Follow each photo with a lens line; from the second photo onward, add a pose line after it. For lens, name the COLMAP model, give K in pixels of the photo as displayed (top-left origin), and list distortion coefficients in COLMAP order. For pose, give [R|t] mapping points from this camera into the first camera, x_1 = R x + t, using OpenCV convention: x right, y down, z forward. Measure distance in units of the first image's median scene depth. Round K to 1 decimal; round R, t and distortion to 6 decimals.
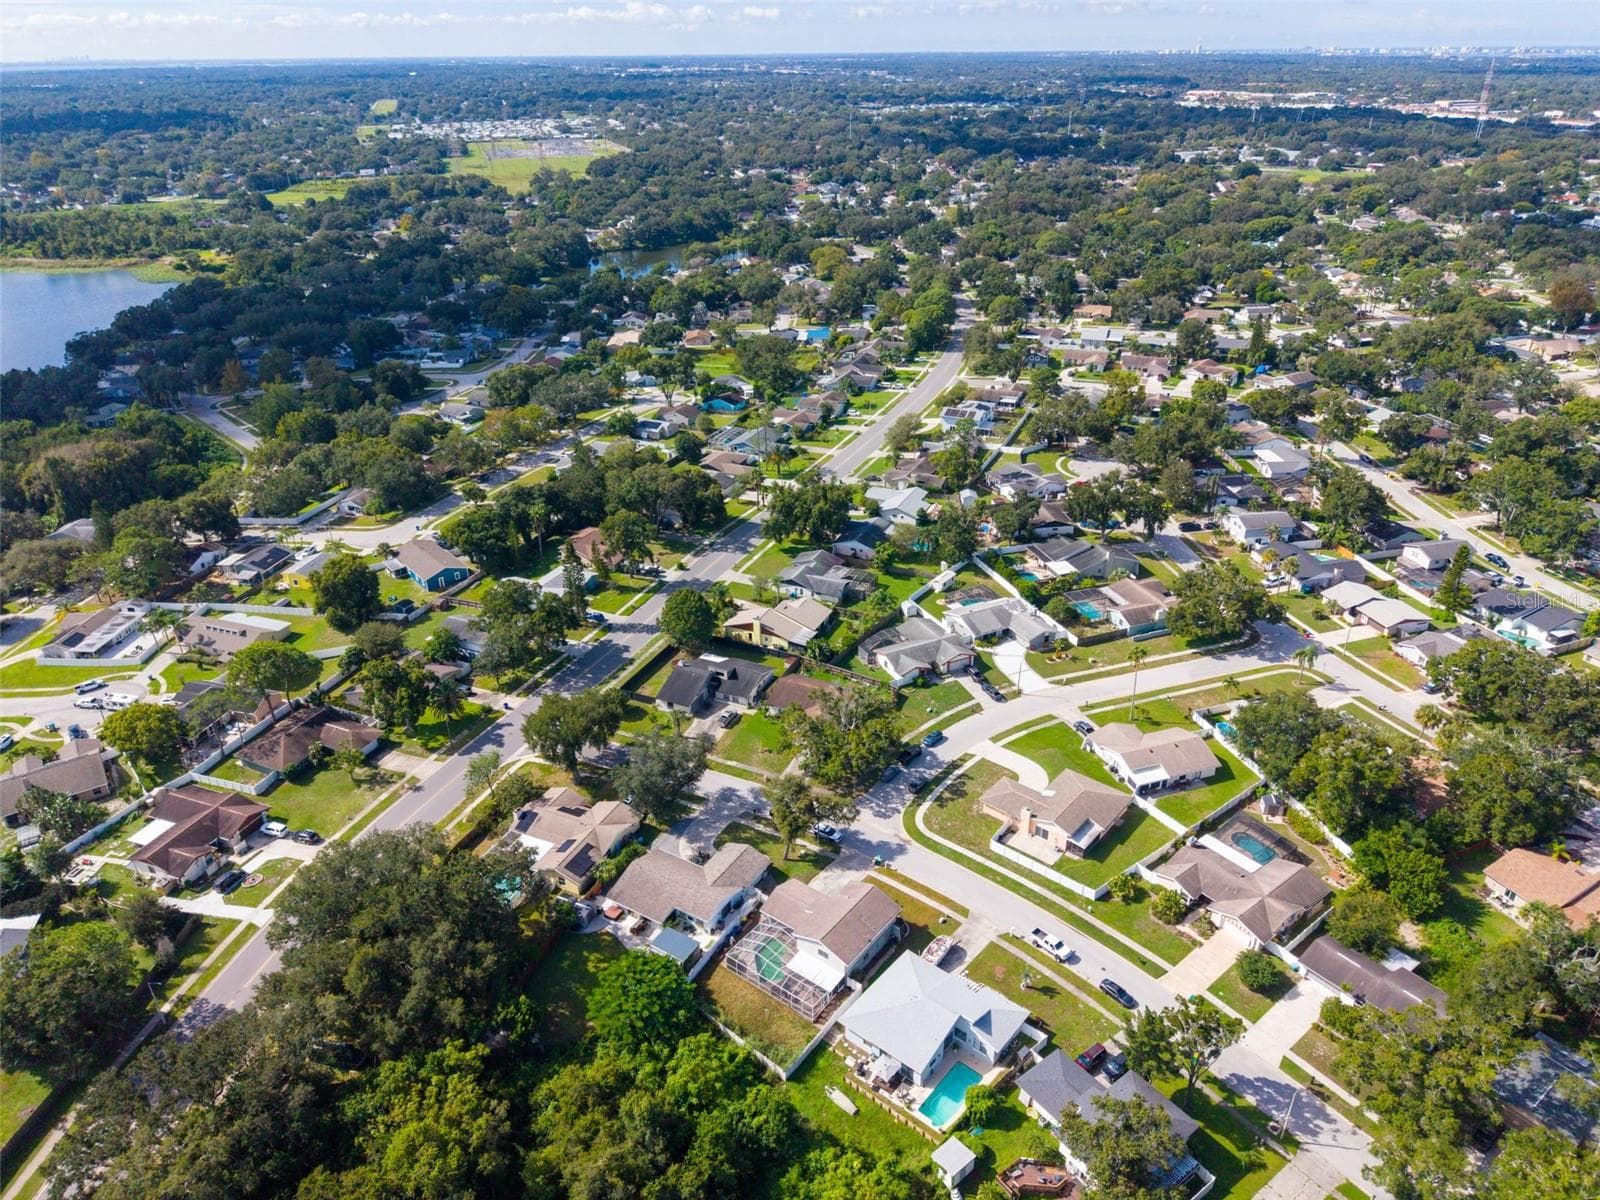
lens RADIAL K [[1074.9, 0, 801.0], [0, 1074.9, 574.2], [0, 0, 1]] dist [0.108411, -0.246486]
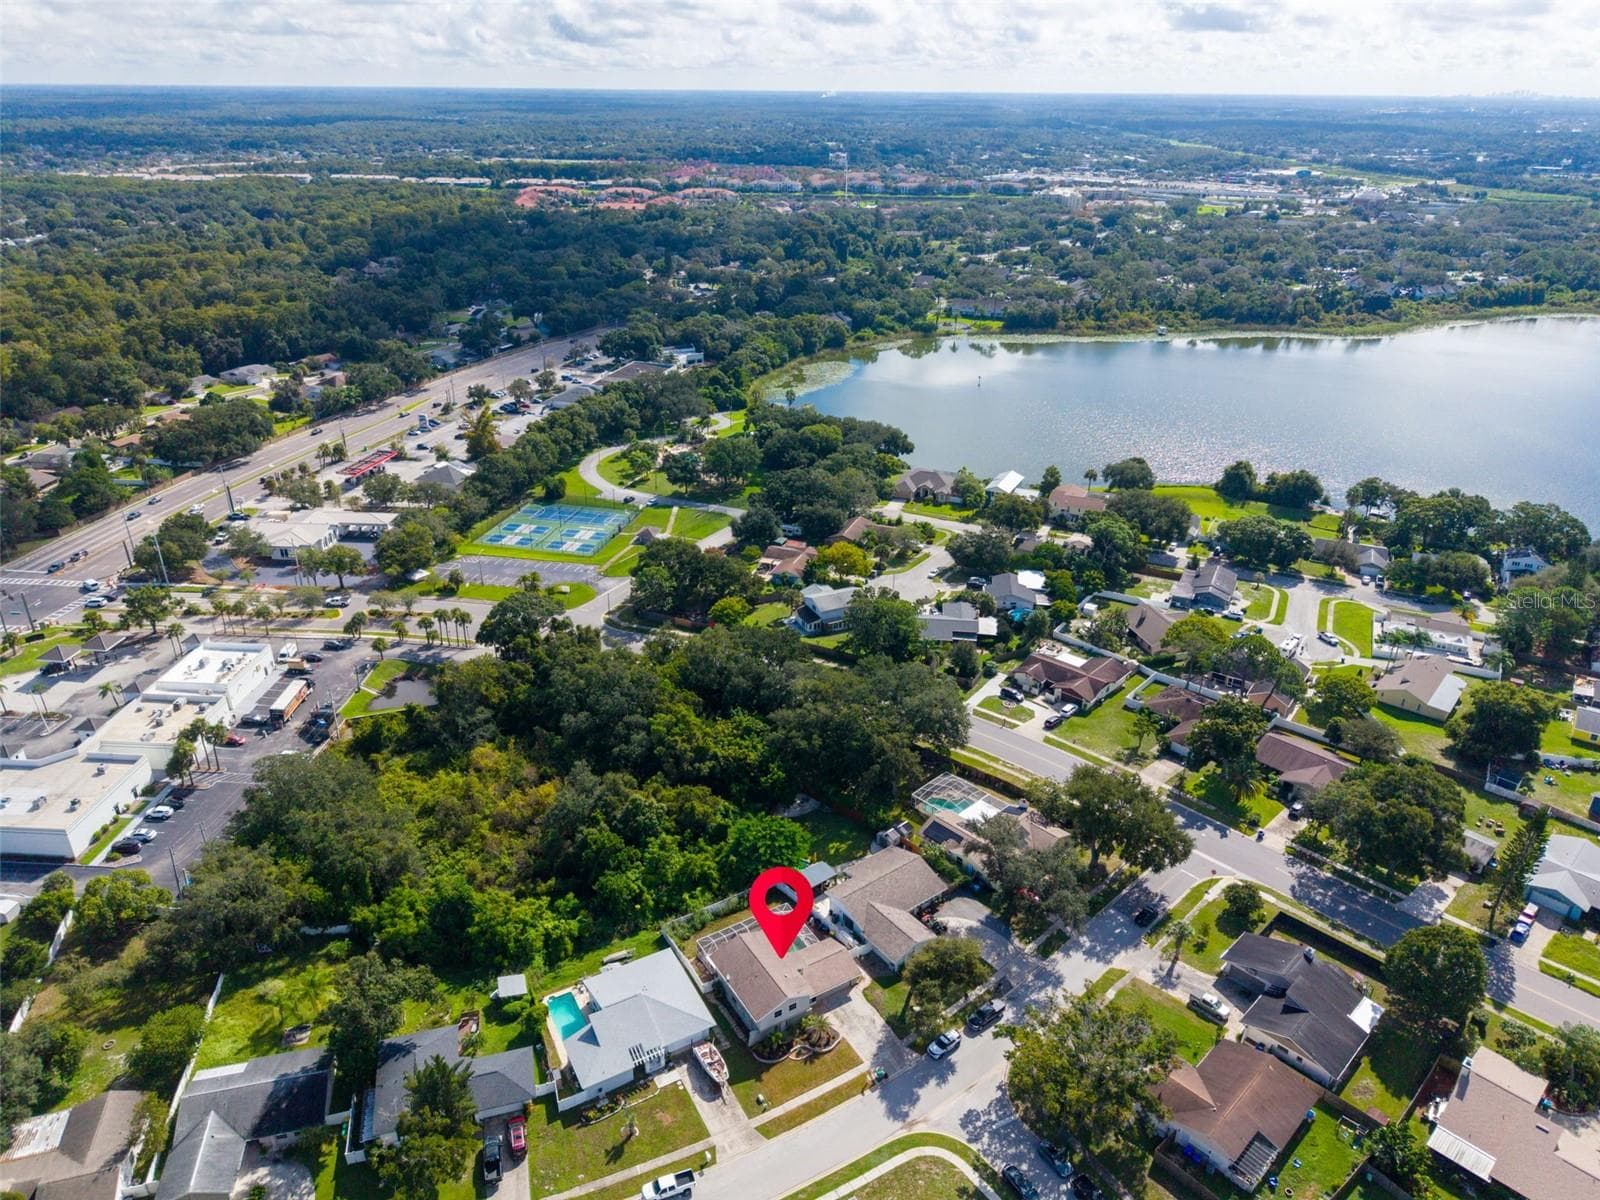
lens RADIAL K [[1074.9, 0, 801.0], [0, 1074.9, 574.2], [0, 0, 1]] dist [0.108411, -0.246486]
pose [[-0.359105, 0.389967, -0.847920, 0.599554], [-0.410897, 0.749672, 0.518802, -0.388427], [0.837978, 0.534712, -0.108975, 0.797905]]
